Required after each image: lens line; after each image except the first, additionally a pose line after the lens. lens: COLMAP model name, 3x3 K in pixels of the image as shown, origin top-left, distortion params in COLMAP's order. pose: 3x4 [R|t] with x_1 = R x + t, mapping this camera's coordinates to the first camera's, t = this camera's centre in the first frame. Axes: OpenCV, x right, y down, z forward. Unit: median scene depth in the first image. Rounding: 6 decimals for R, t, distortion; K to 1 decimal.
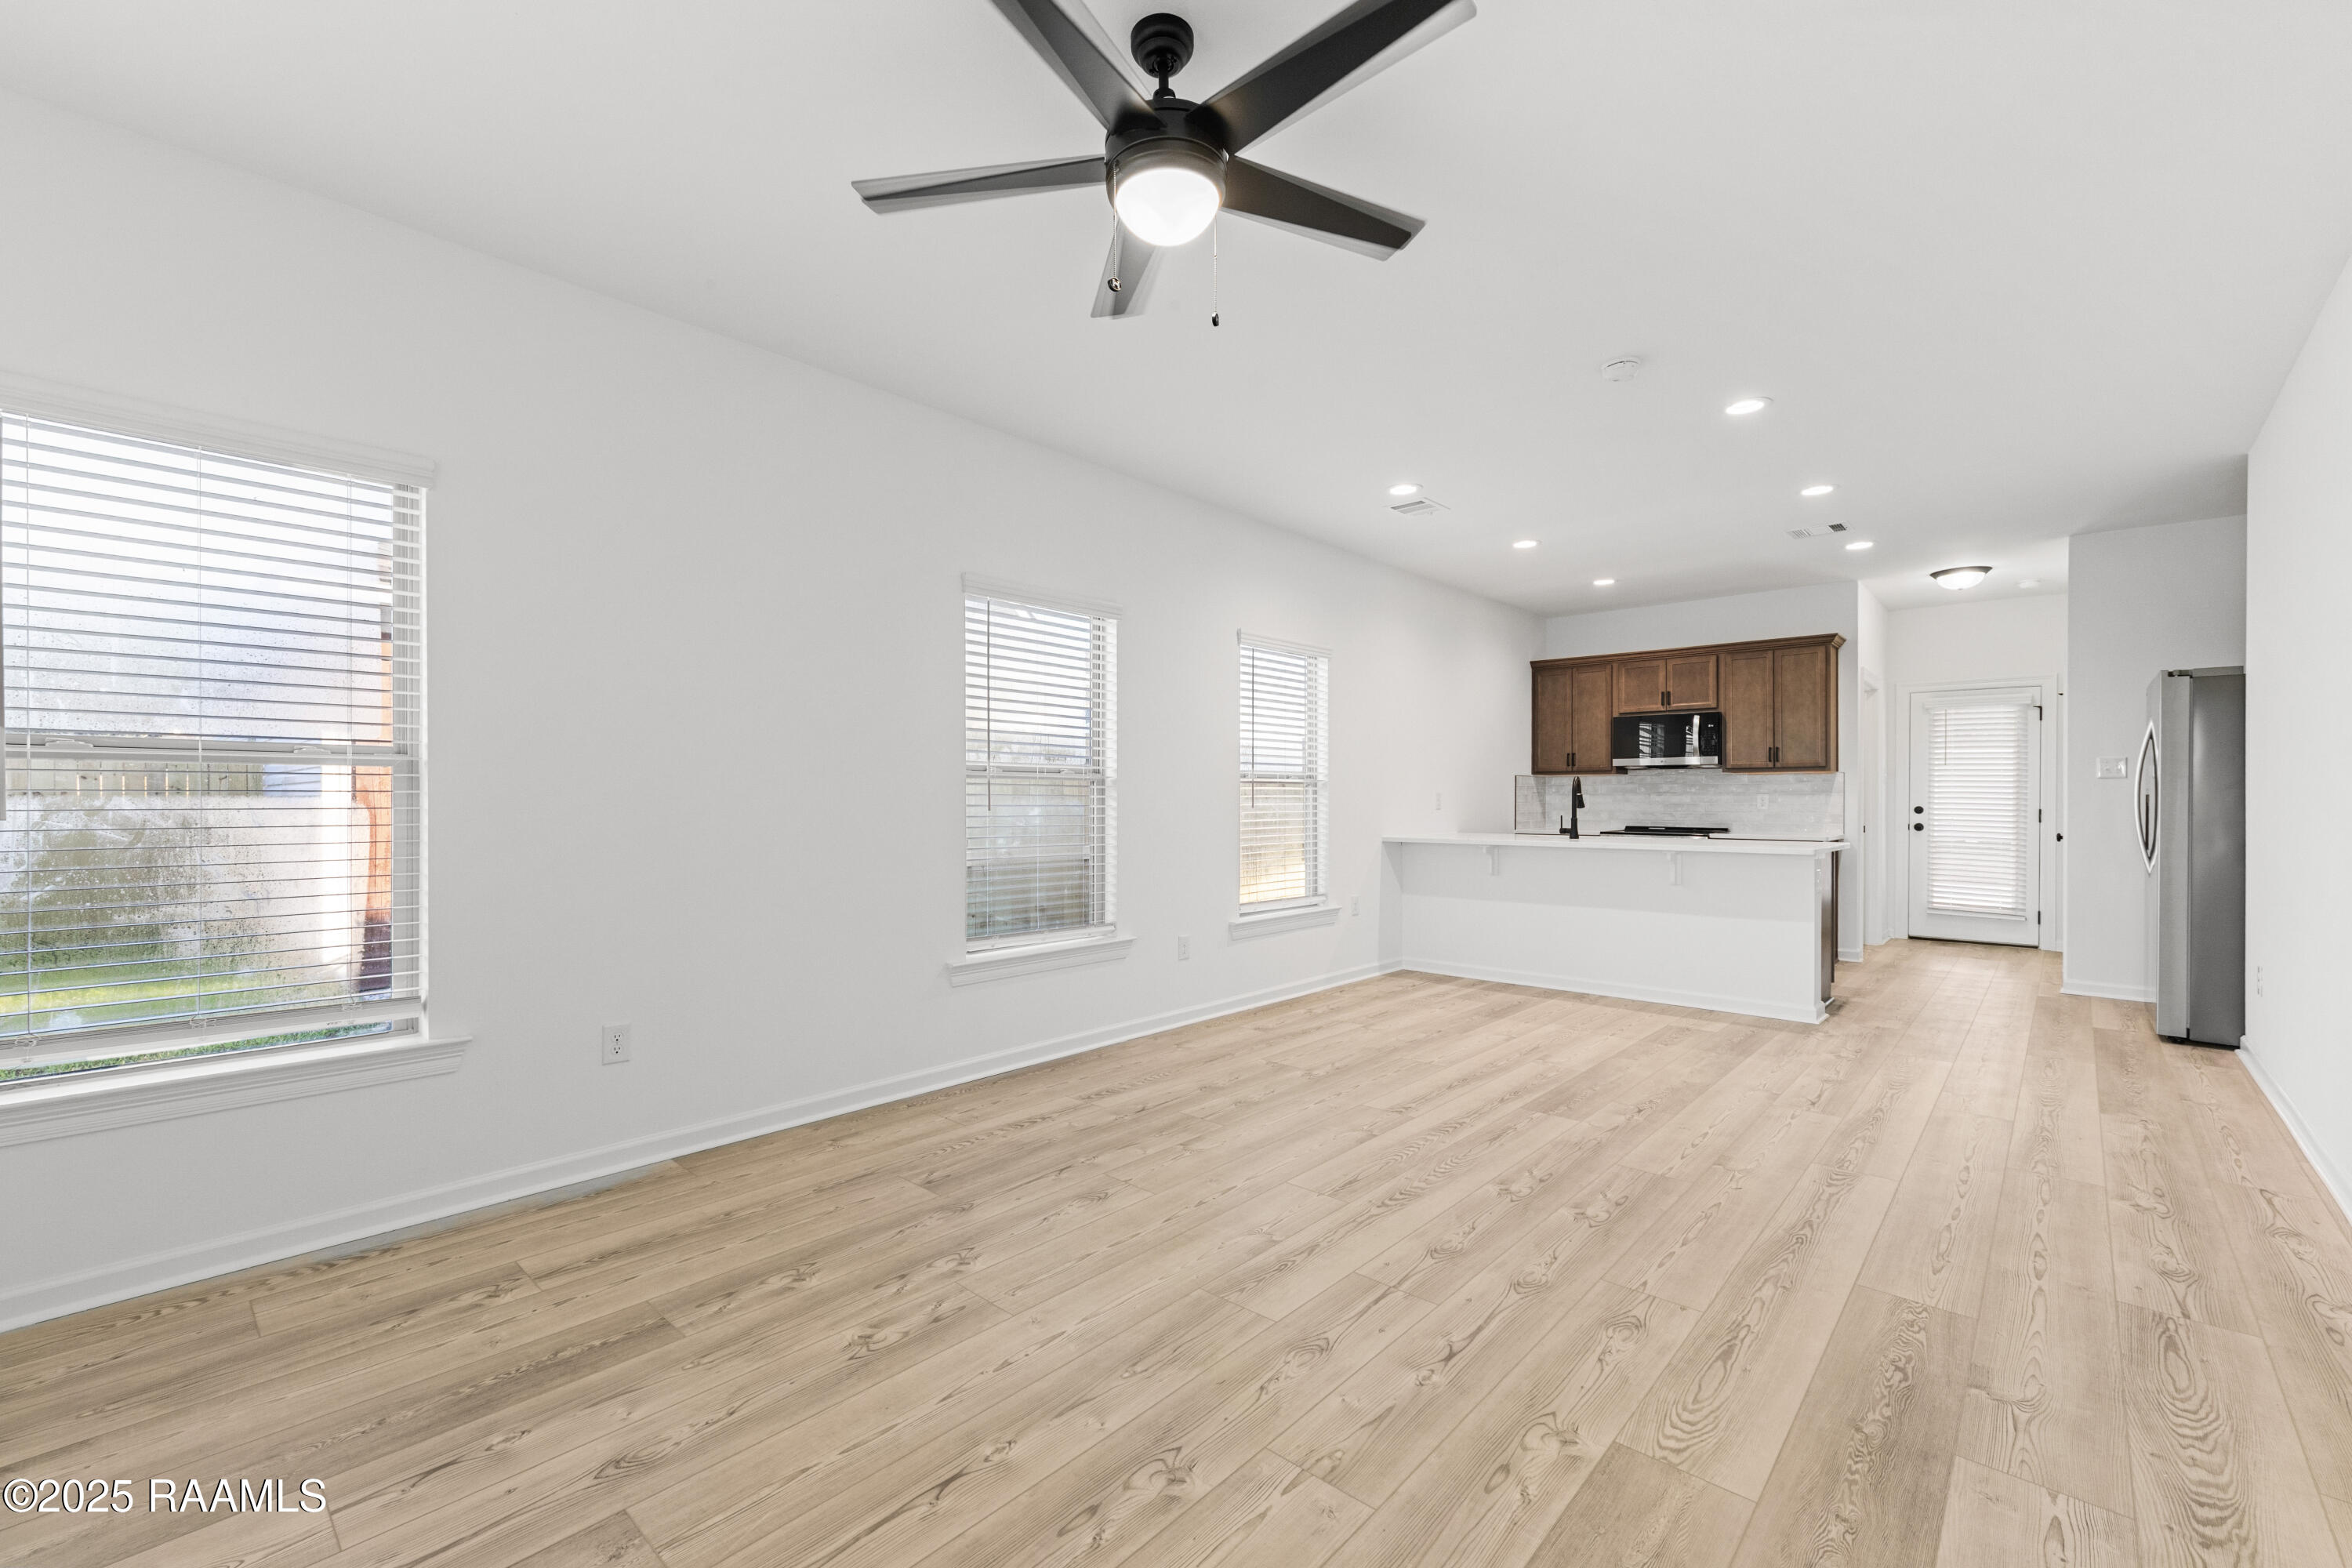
lens RADIAL K [[975.1, 0, 1177.1], [0, 975.1, 797.2], [0, 0, 1]] dist [0.010300, -0.000389]
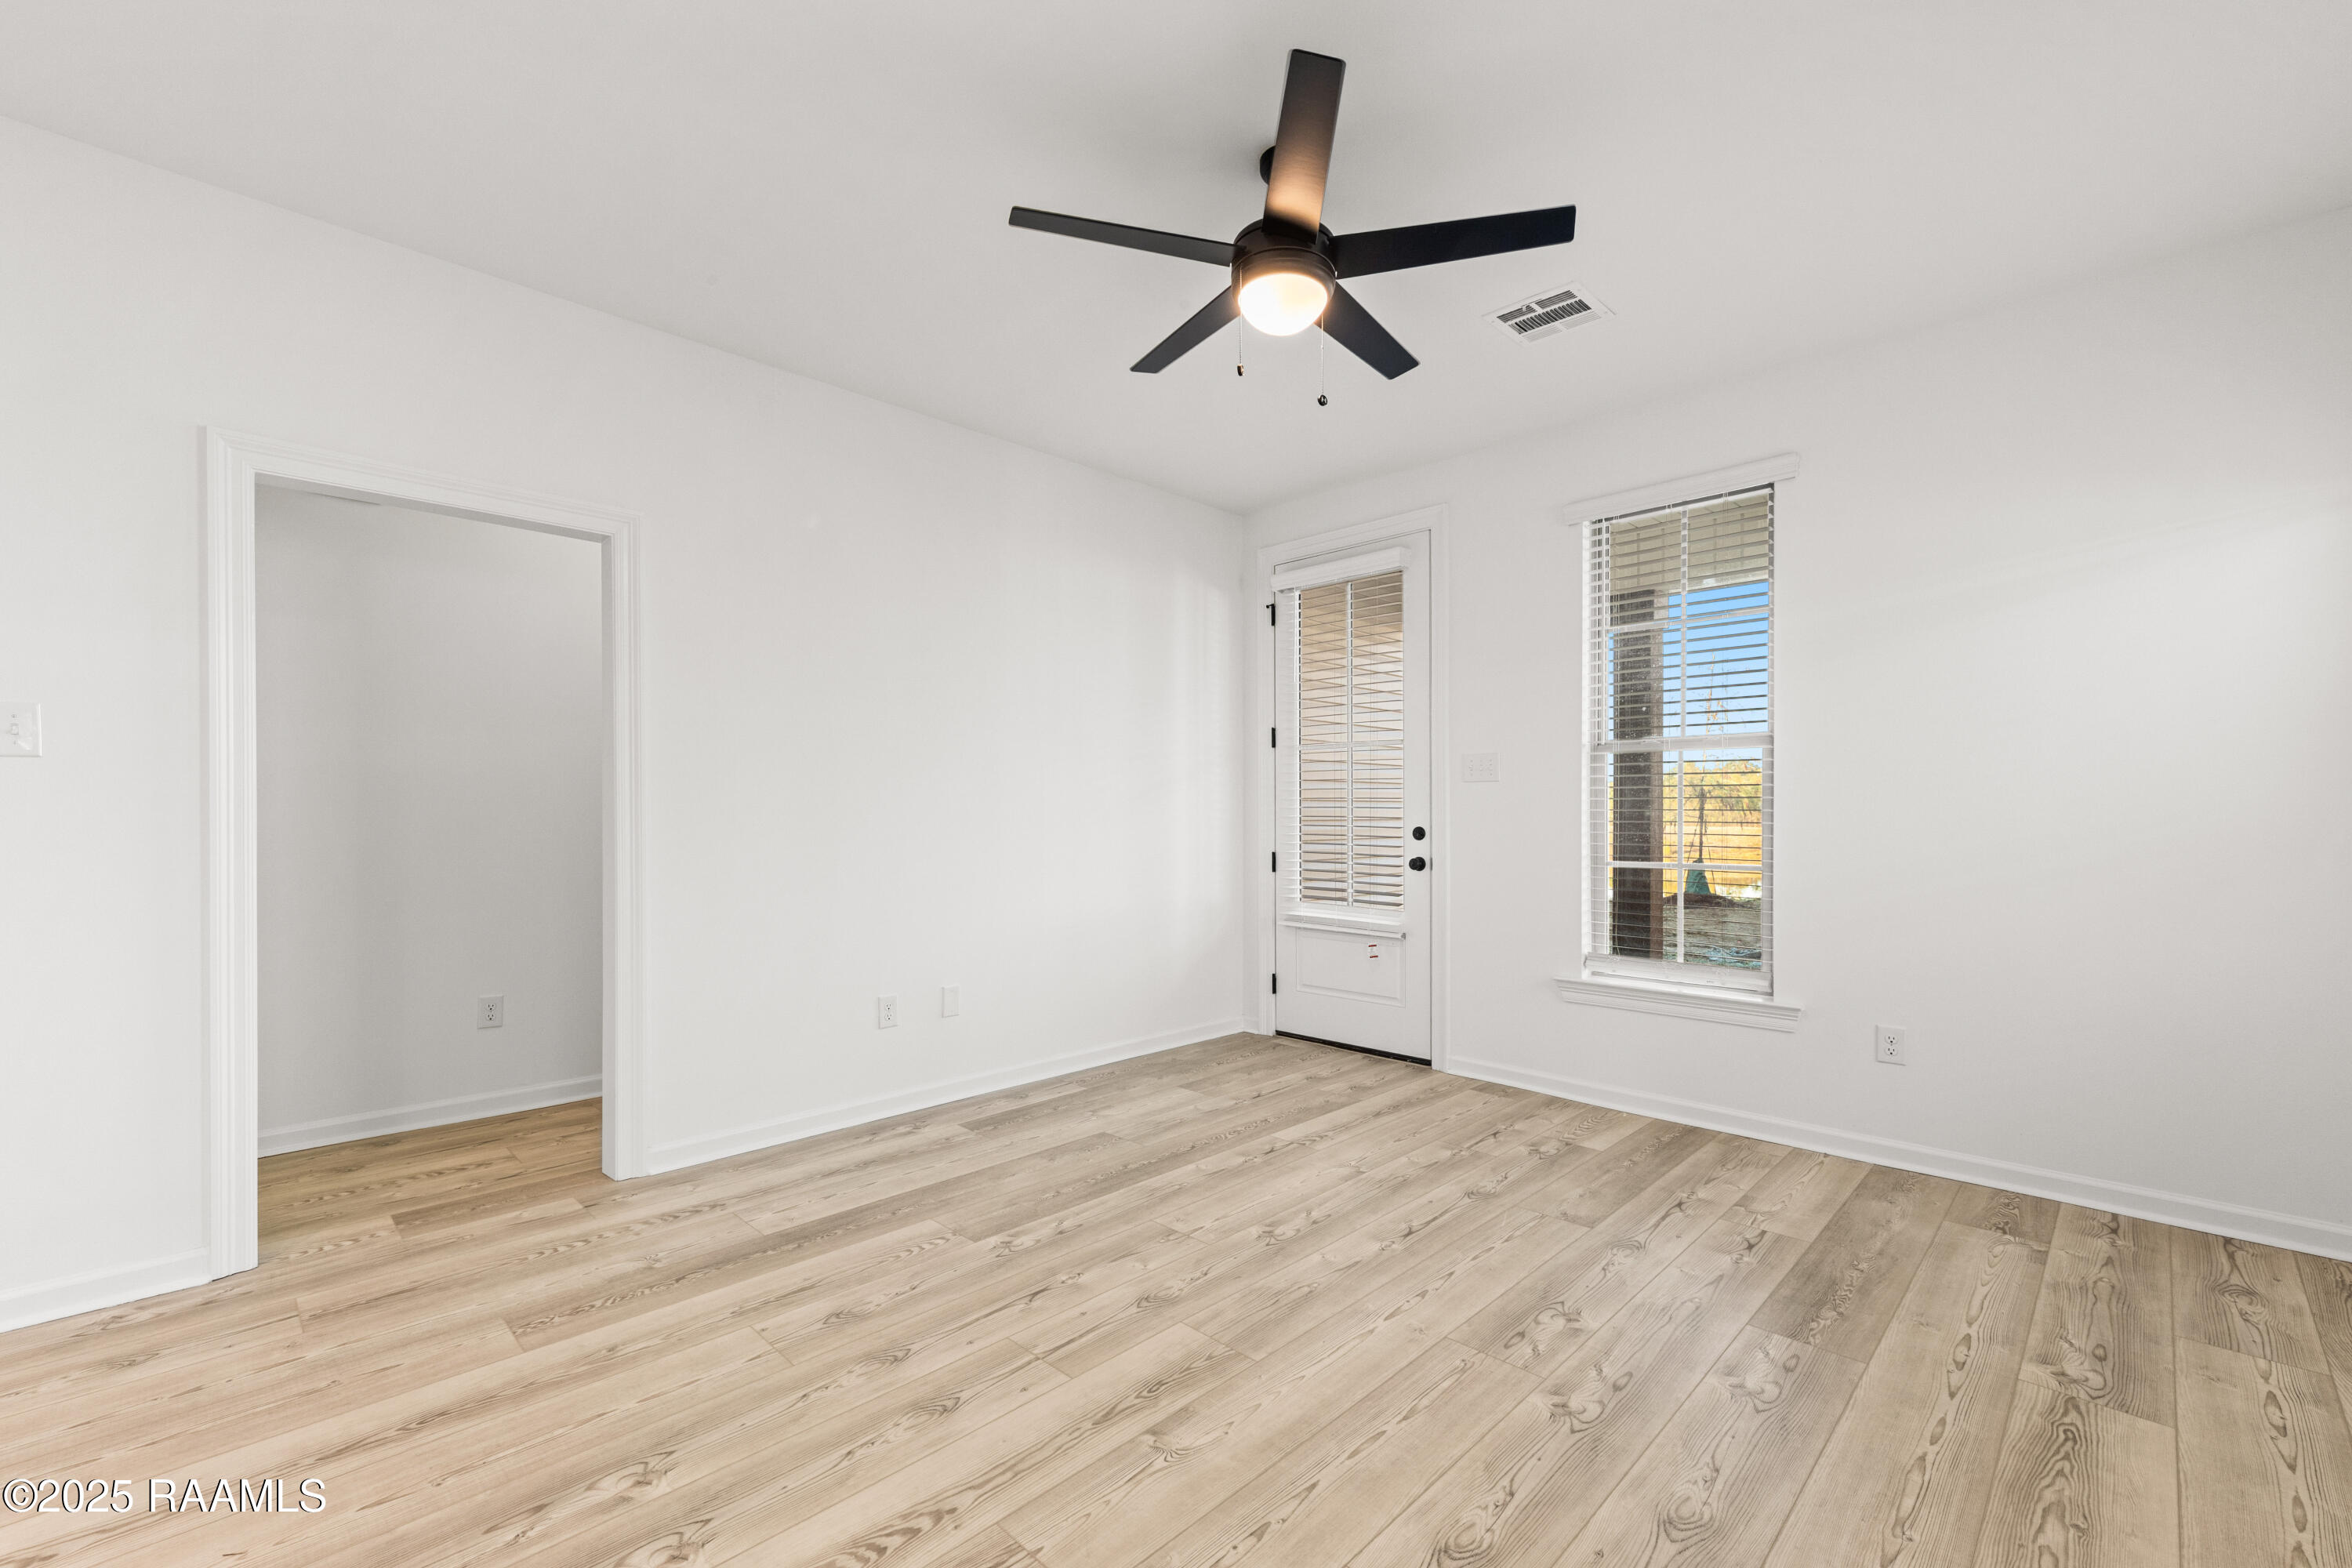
lens RADIAL K [[986.3, 0, 1178.7], [0, 986.3, 816.0], [0, 0, 1]] dist [0.003530, -0.000075]
pose [[-0.999118, 0.000765, 0.041987, 0.029754], [0.000897, 0.999995, 0.003124, 0.001627], [-0.041984, 0.003159, -0.999113, 1.013286]]
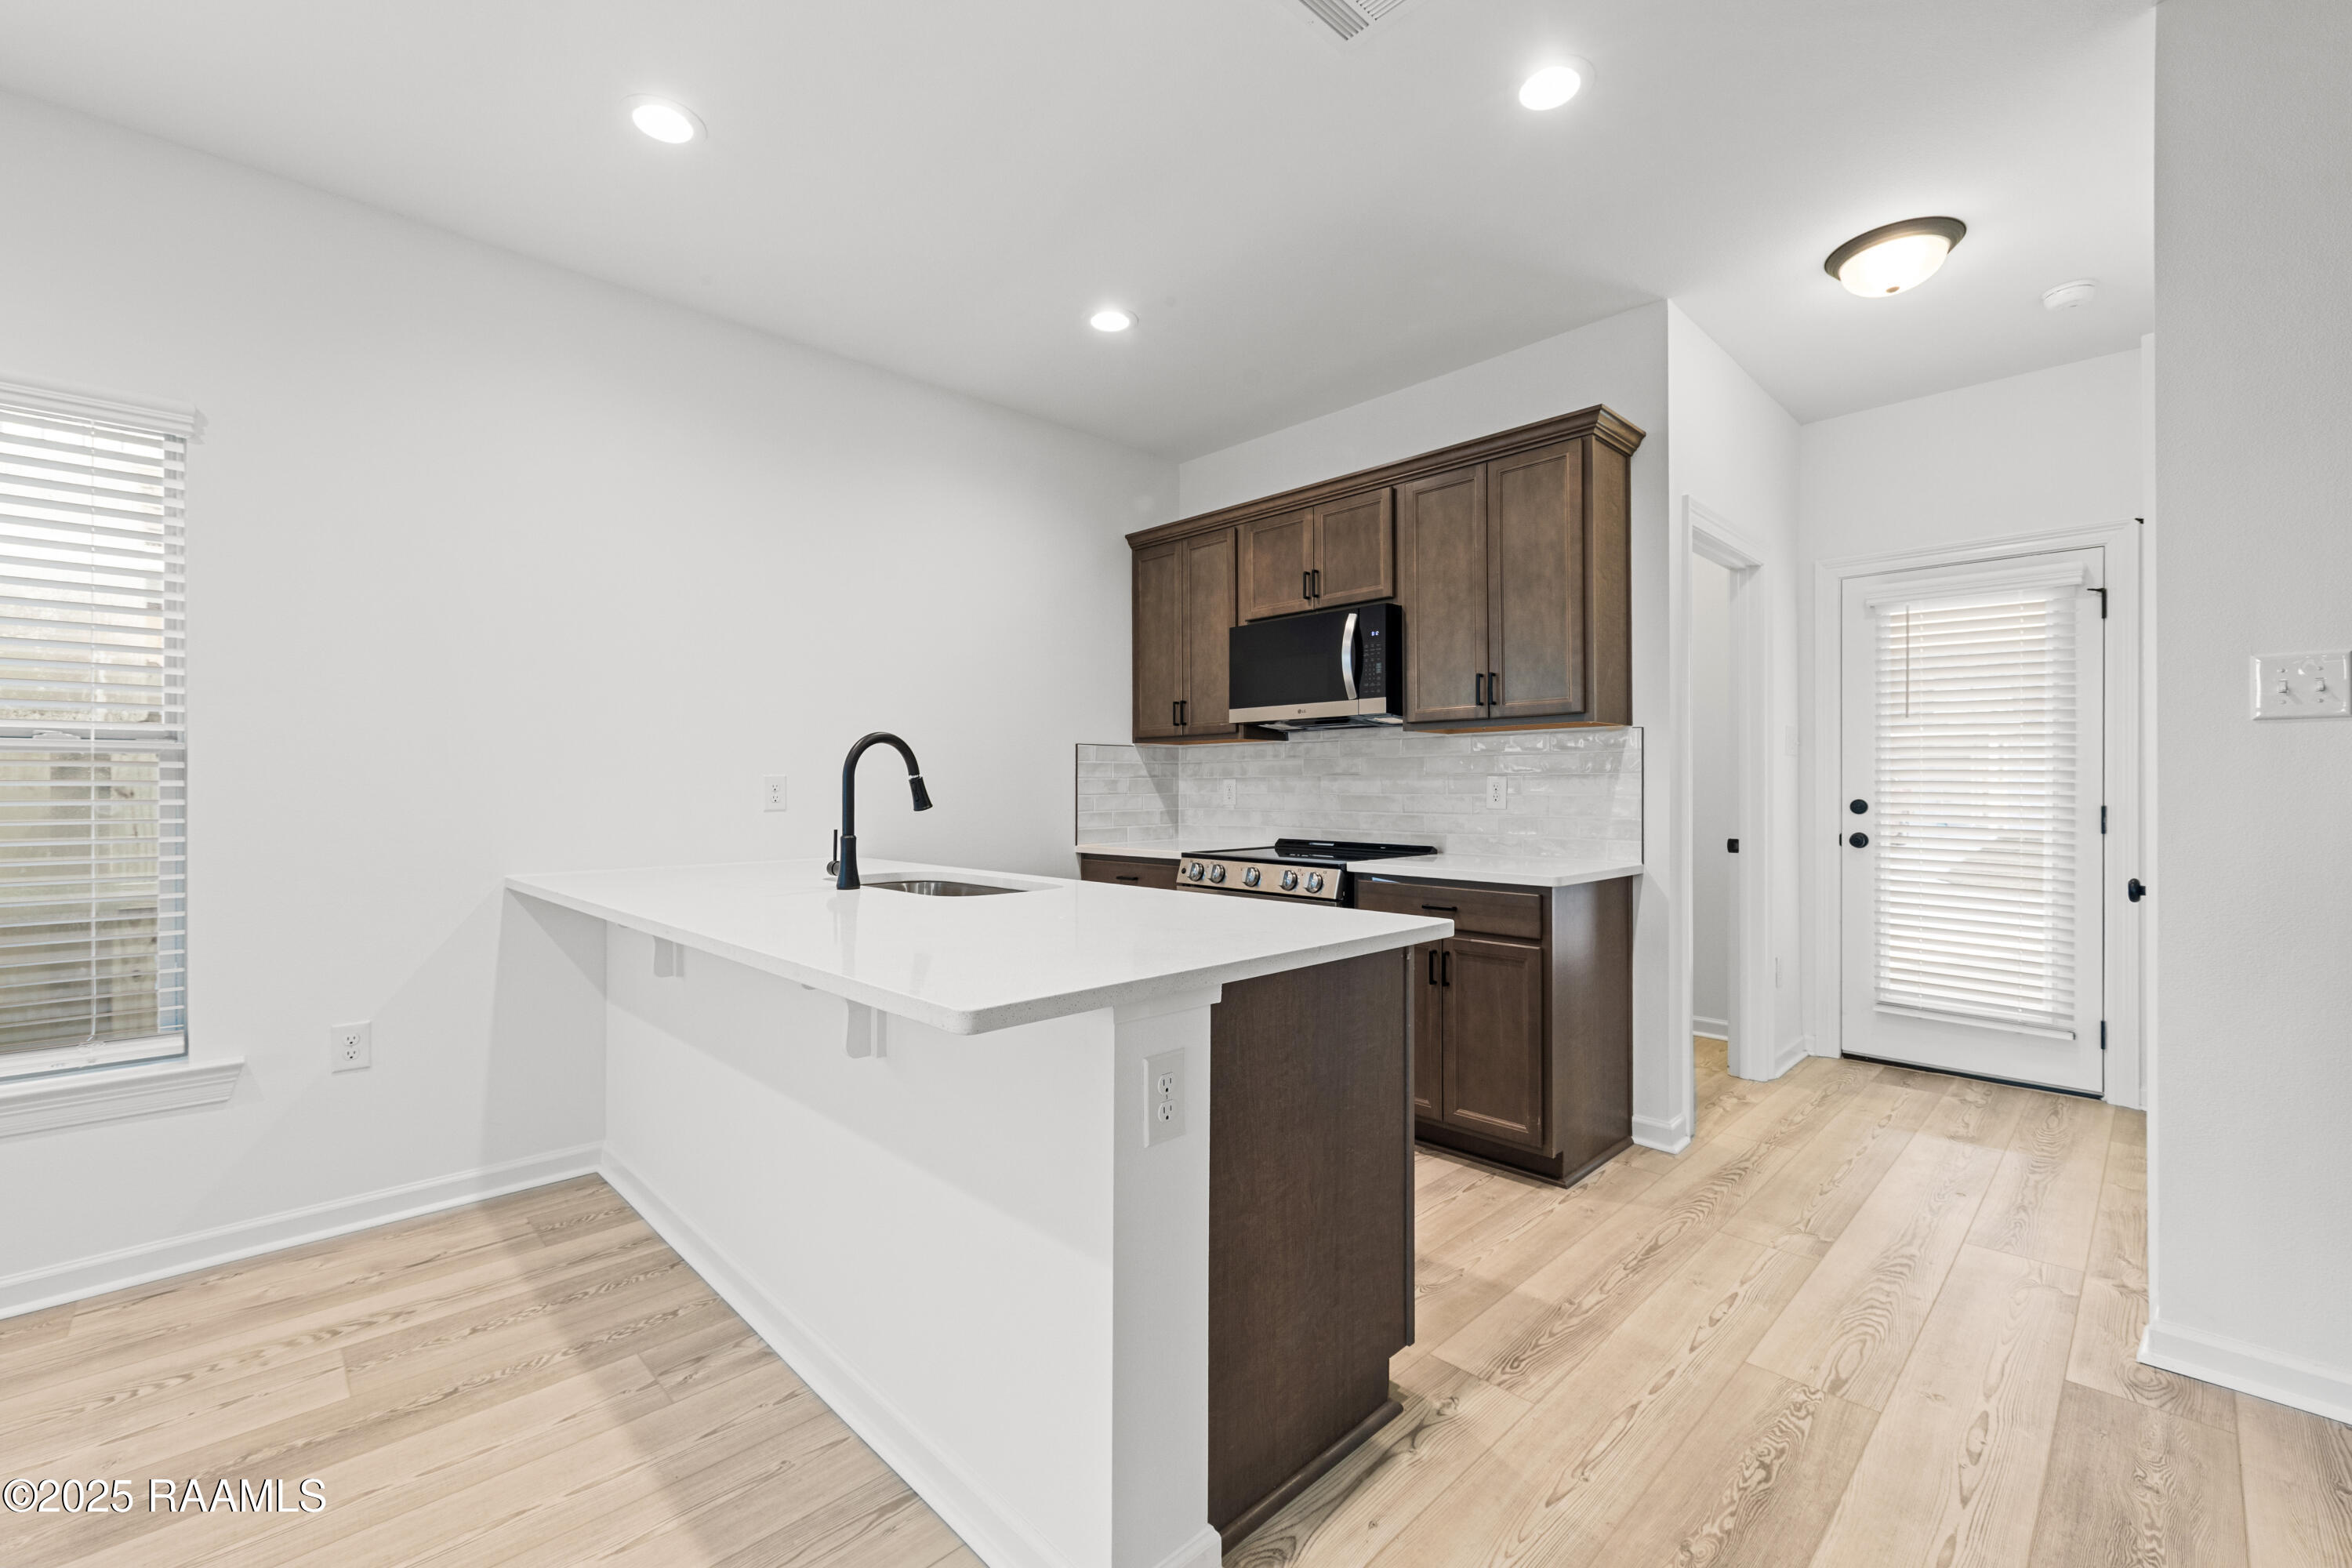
lens RADIAL K [[970.9, 0, 1170.8], [0, 970.9, 784.6], [0, 0, 1]] dist [0.007659, -0.003239]
pose [[0.997995, -0.003816, -0.063181, 0.797447], [0.003741, 0.999992, -0.001308, 0.001508], [0.063186, 0.001069, 0.998001, 0.872814]]
